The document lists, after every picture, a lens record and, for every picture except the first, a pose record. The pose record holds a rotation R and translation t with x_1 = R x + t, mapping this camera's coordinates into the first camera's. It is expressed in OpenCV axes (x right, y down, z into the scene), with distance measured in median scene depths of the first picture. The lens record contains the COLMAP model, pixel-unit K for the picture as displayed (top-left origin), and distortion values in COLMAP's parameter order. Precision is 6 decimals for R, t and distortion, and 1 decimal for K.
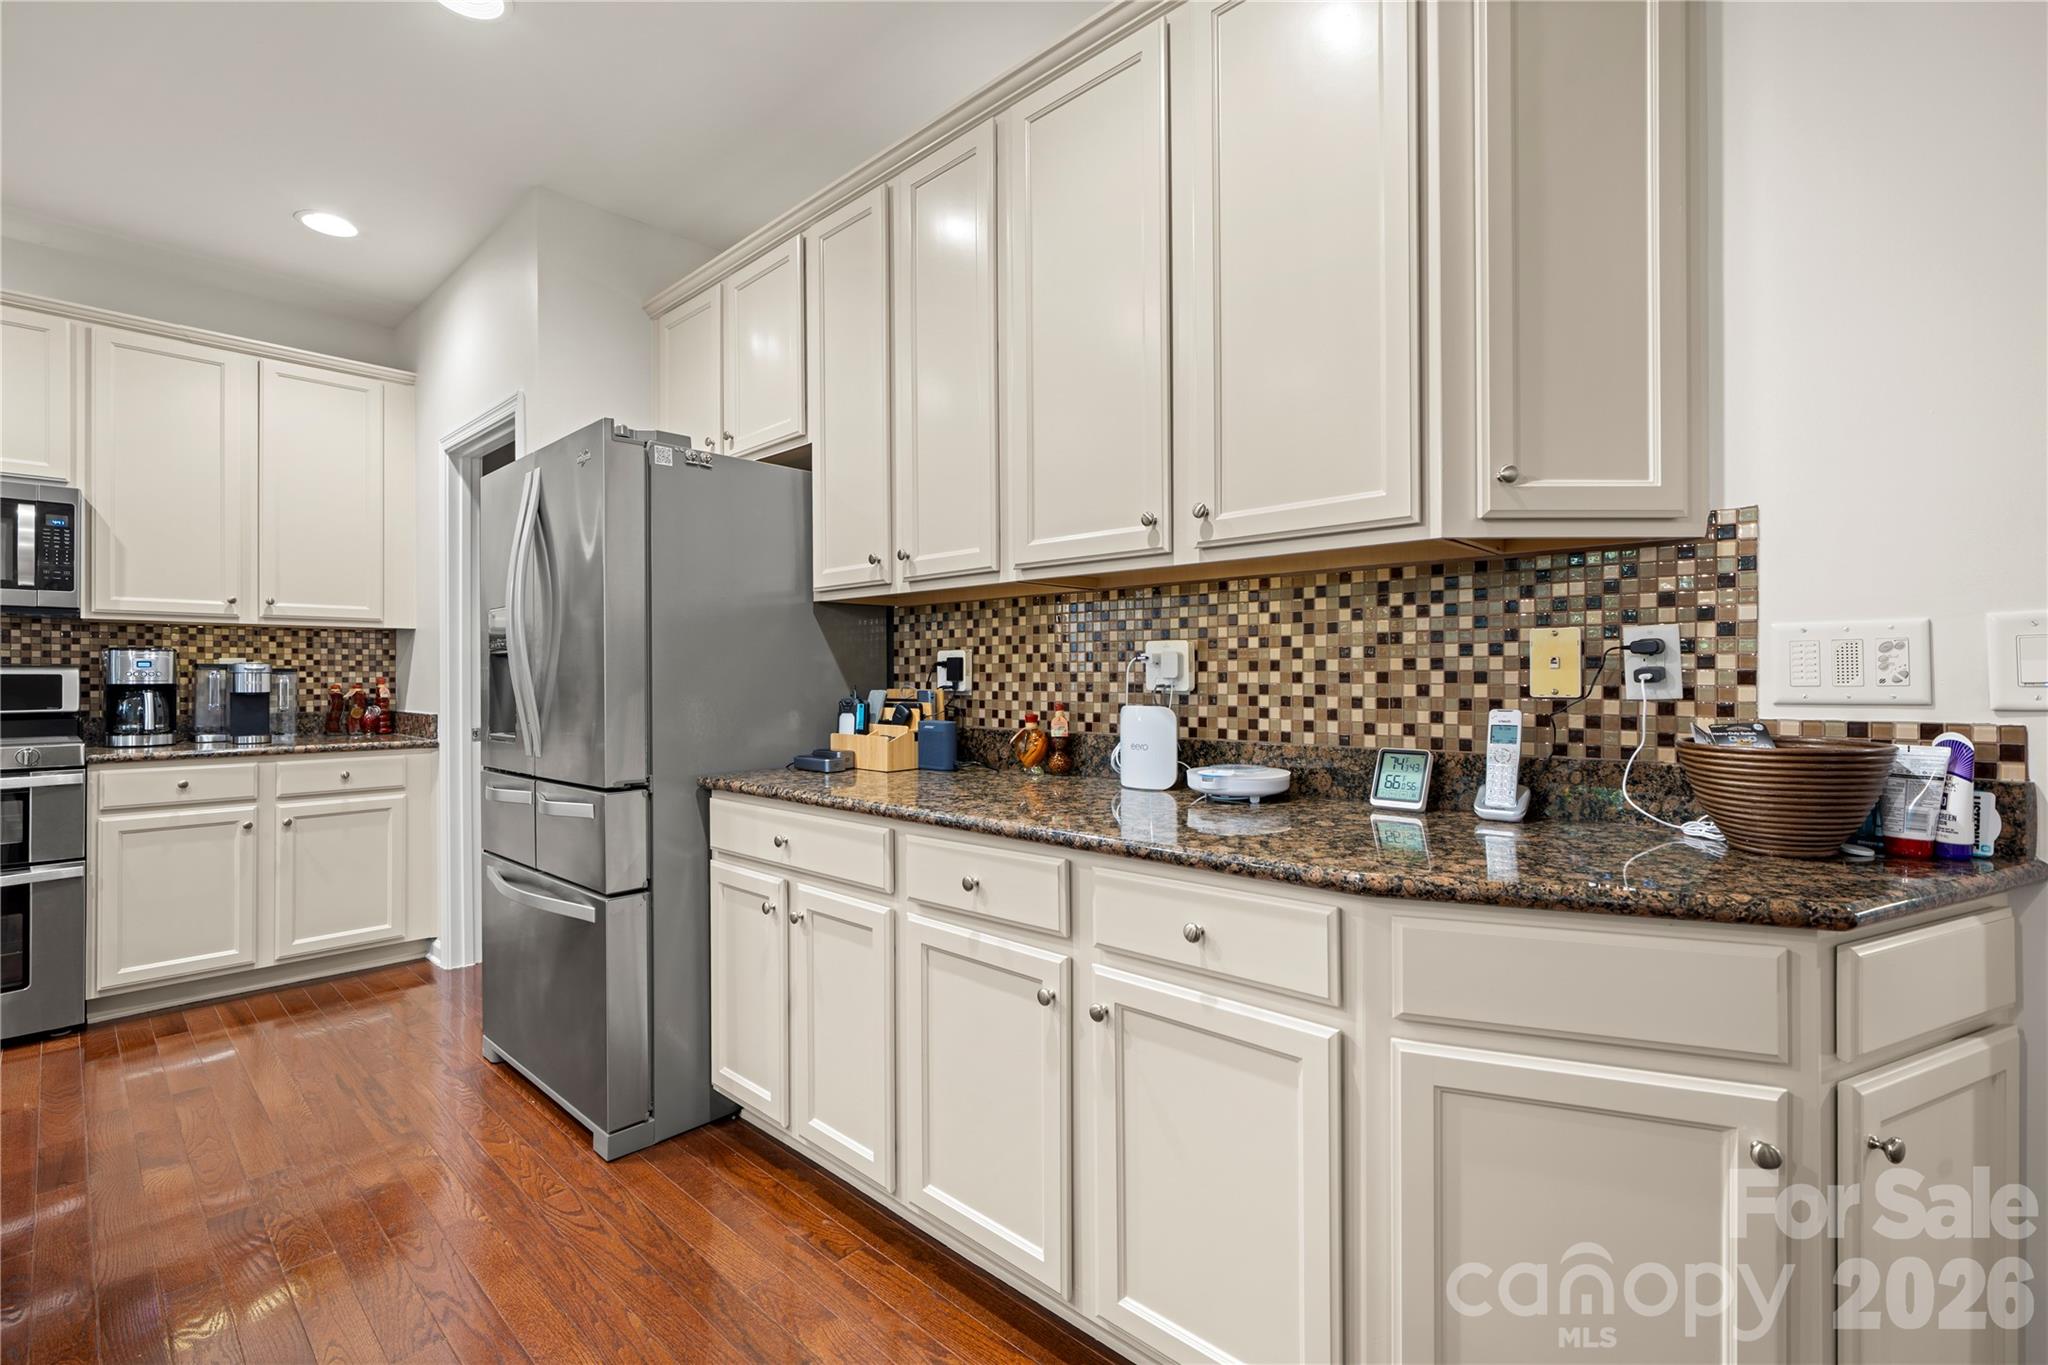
lens RADIAL K [[888.5, 0, 1012.8], [0, 888.5, 672.8], [0, 0, 1]] dist [-0.000495, -0.001544]
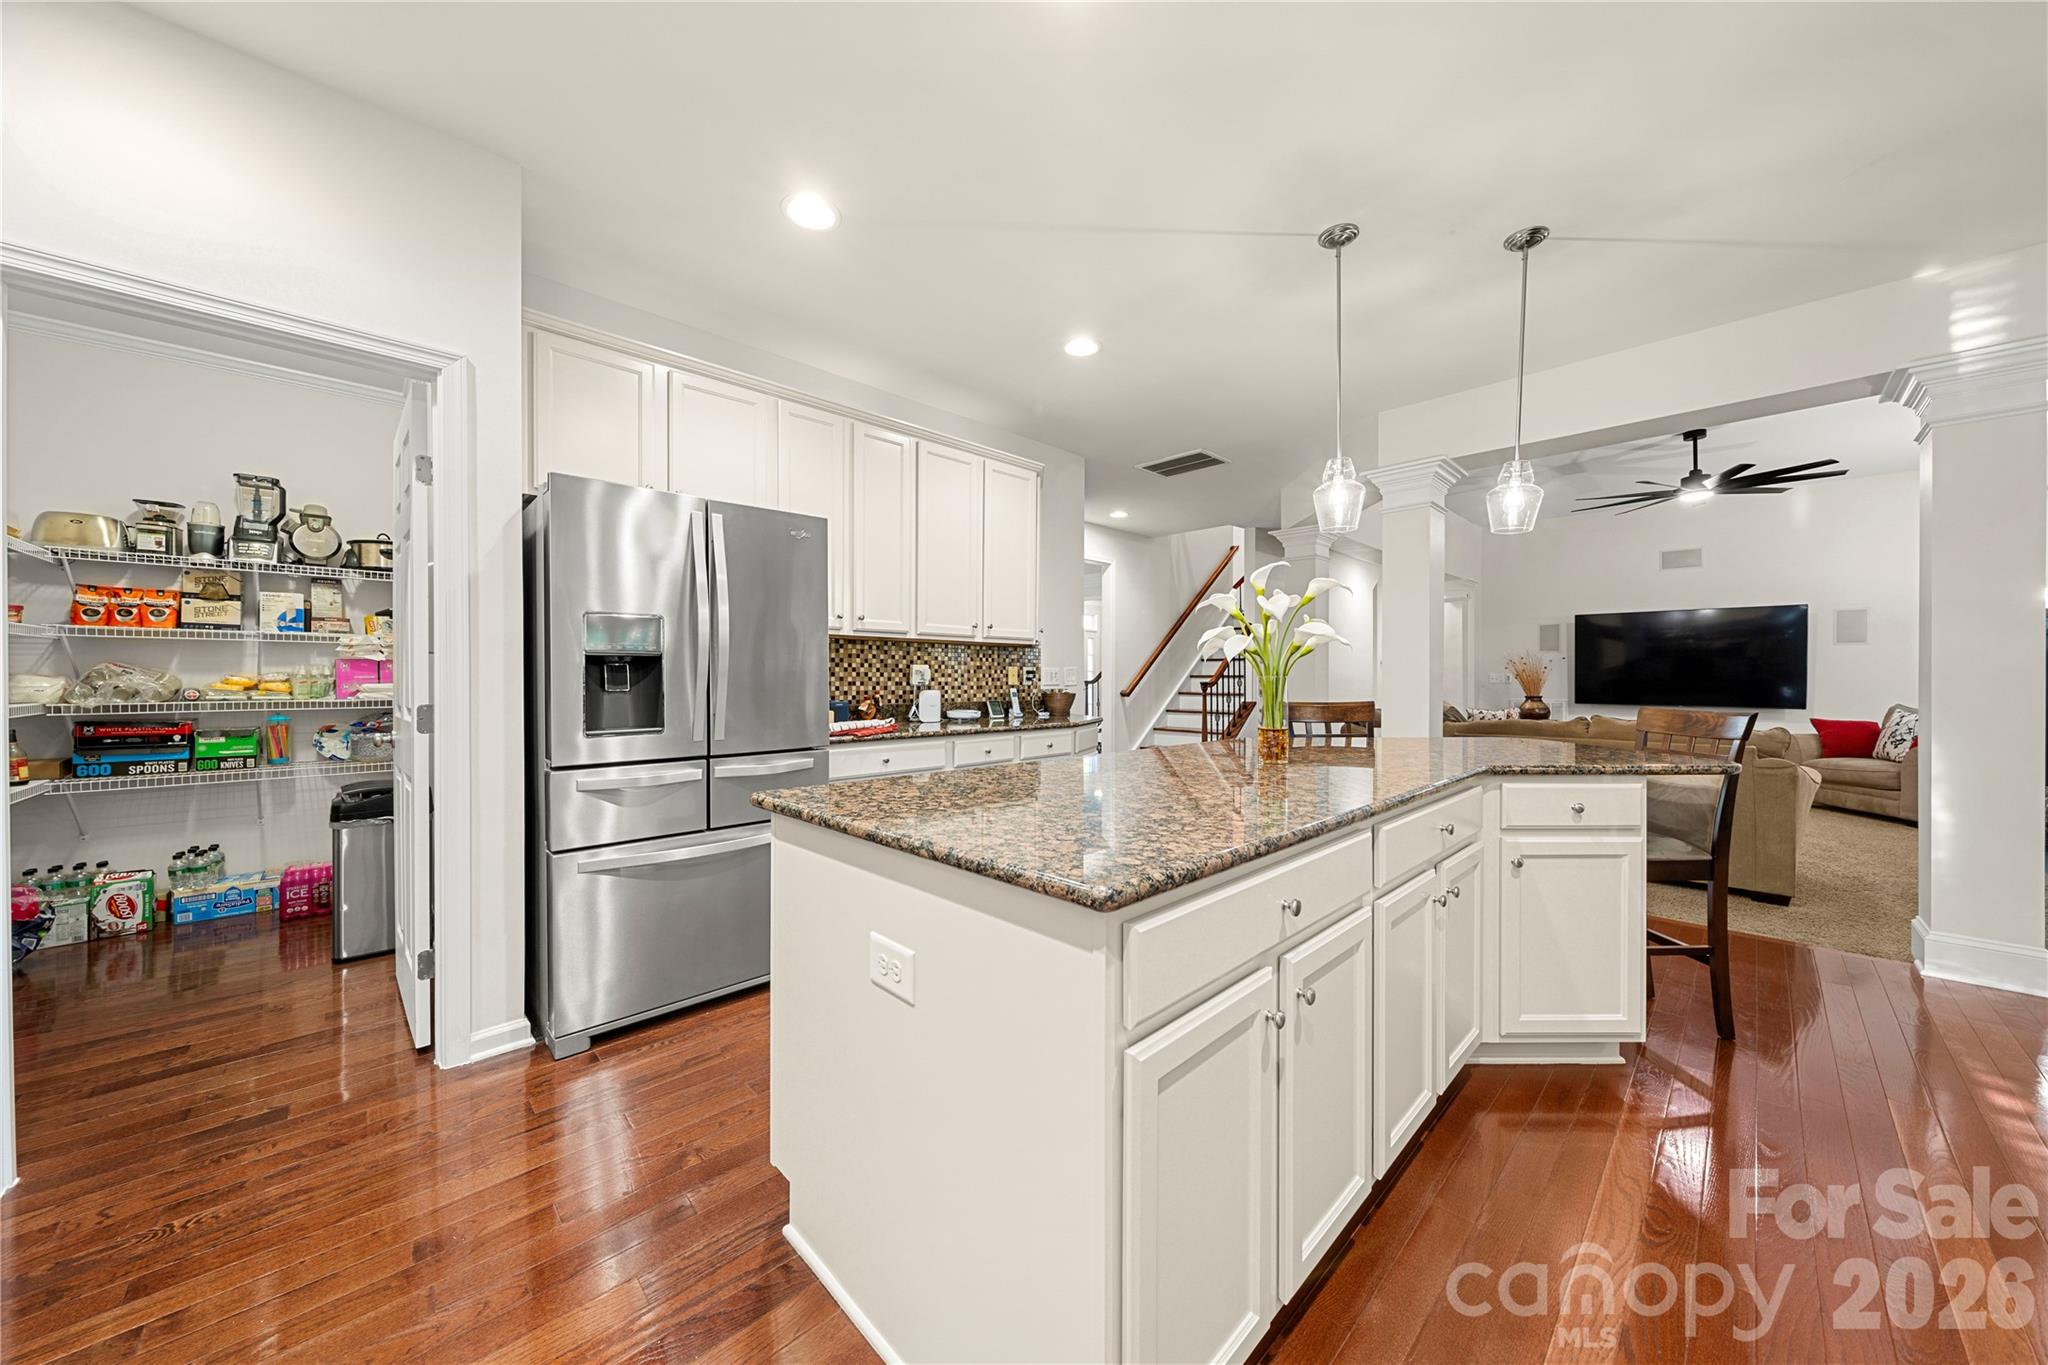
lens RADIAL K [[702.1, 0, 1015.3], [0, 702.1, 679.8], [0, 0, 1]] dist [-0.008350, 0.001052]
pose [[0.066480, 0.003027, 0.997783, -1.546237], [-0.007305, 0.999970, -0.002546, 0.008357], [-0.997761, -0.007120, 0.066500, 0.509721]]
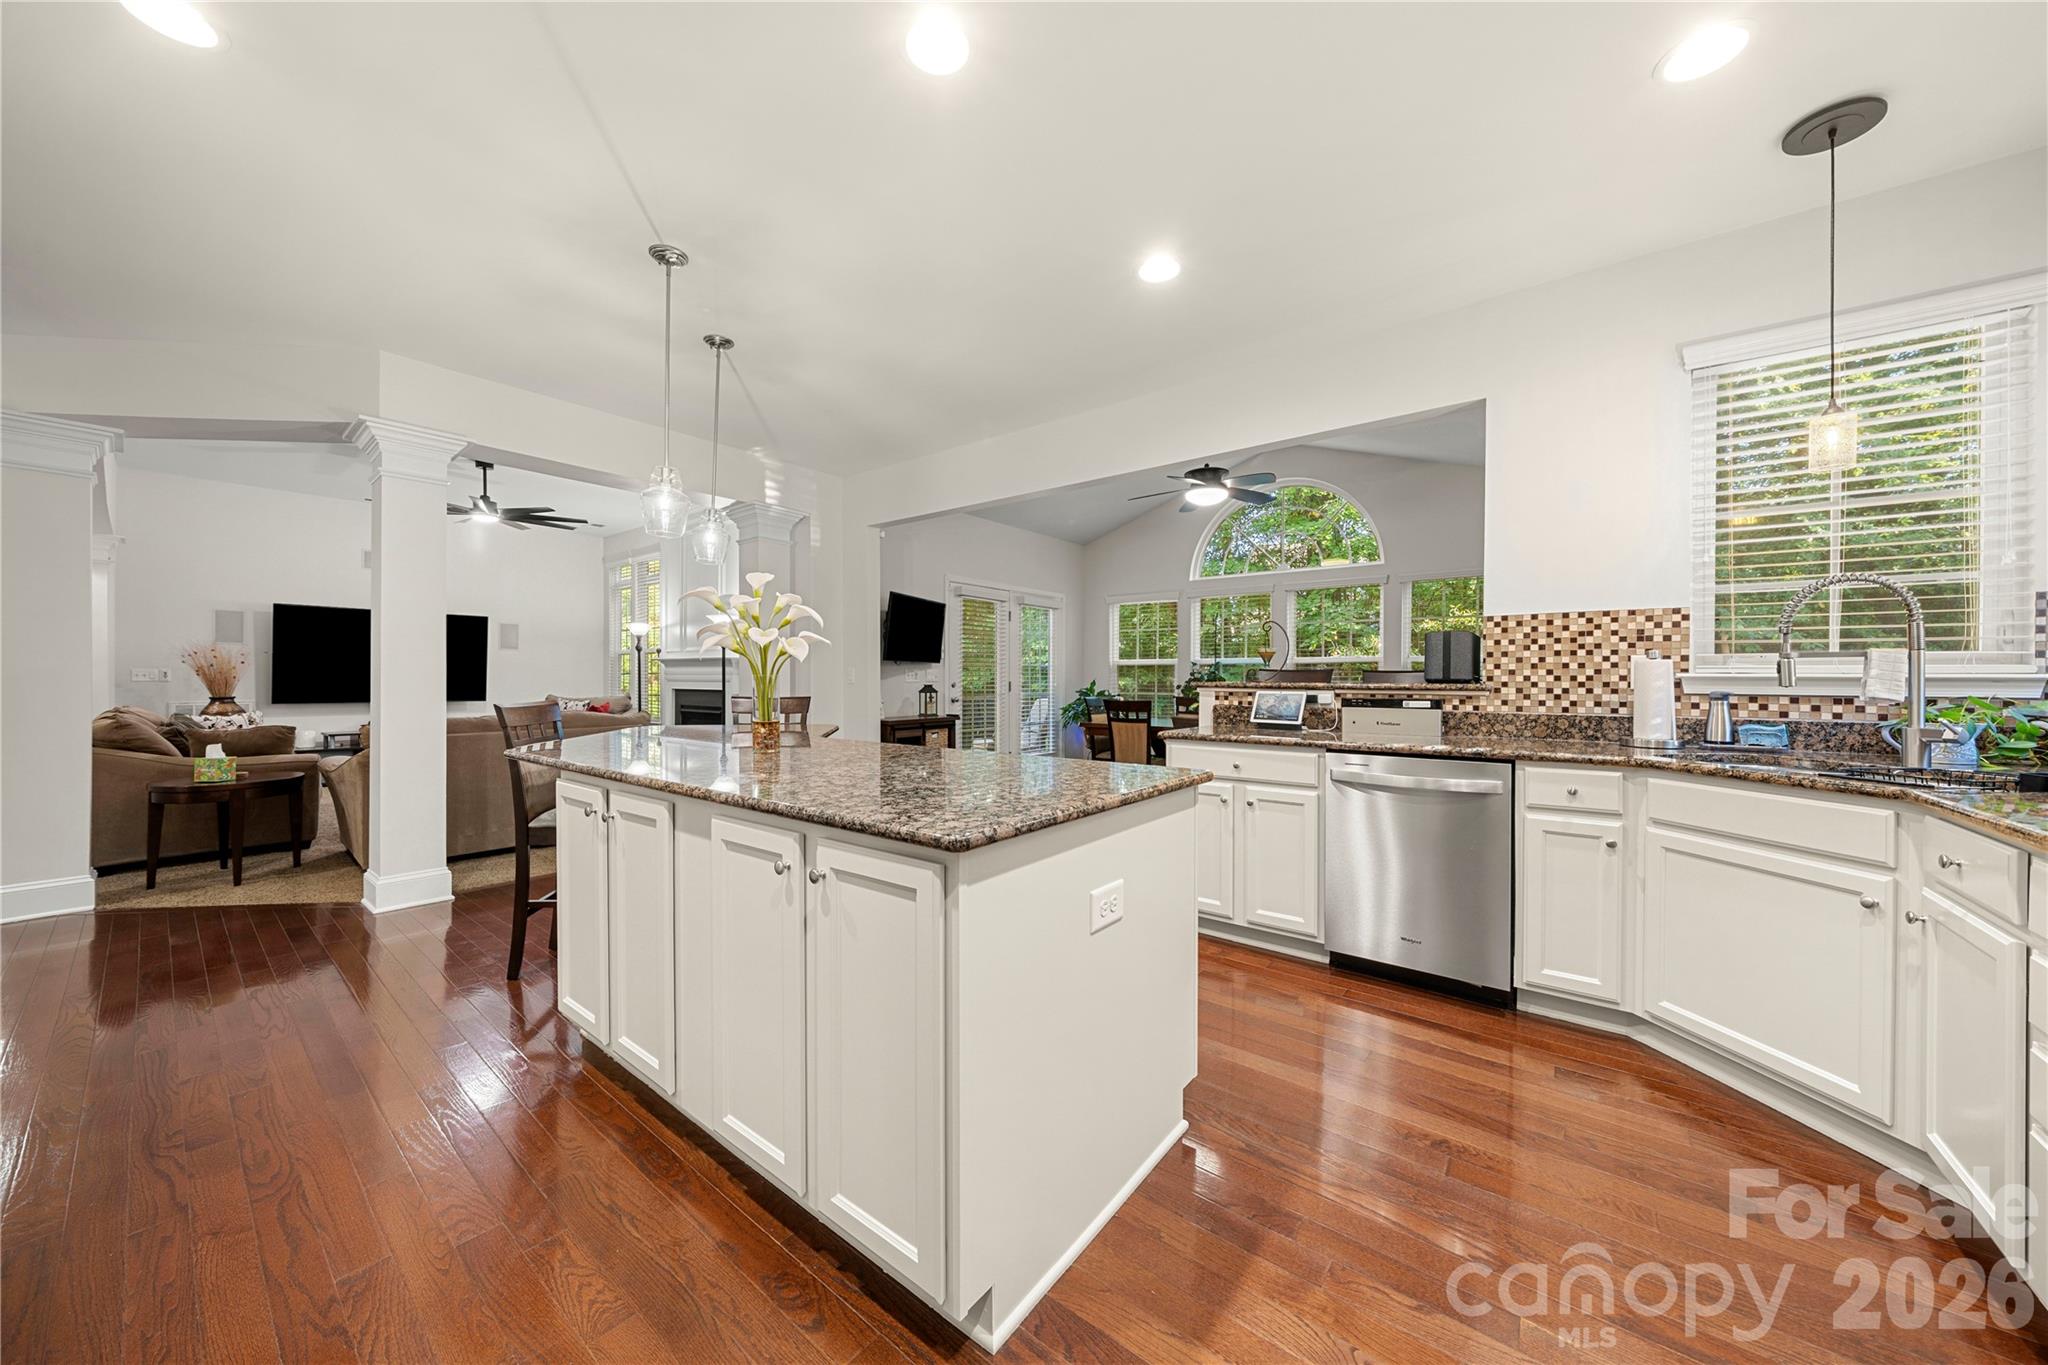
lens RADIAL K [[702.1, 0, 1024.5], [0, 702.1, 679.6], [0, 0, 1]] dist [-0.008350, 0.001052]
pose [[-0.997035, 0.002348, -0.076911, -0.931711], [0.002601, 0.999992, -0.003187, 0.009329], [0.076903, -0.003378, -0.997033, 1.256766]]
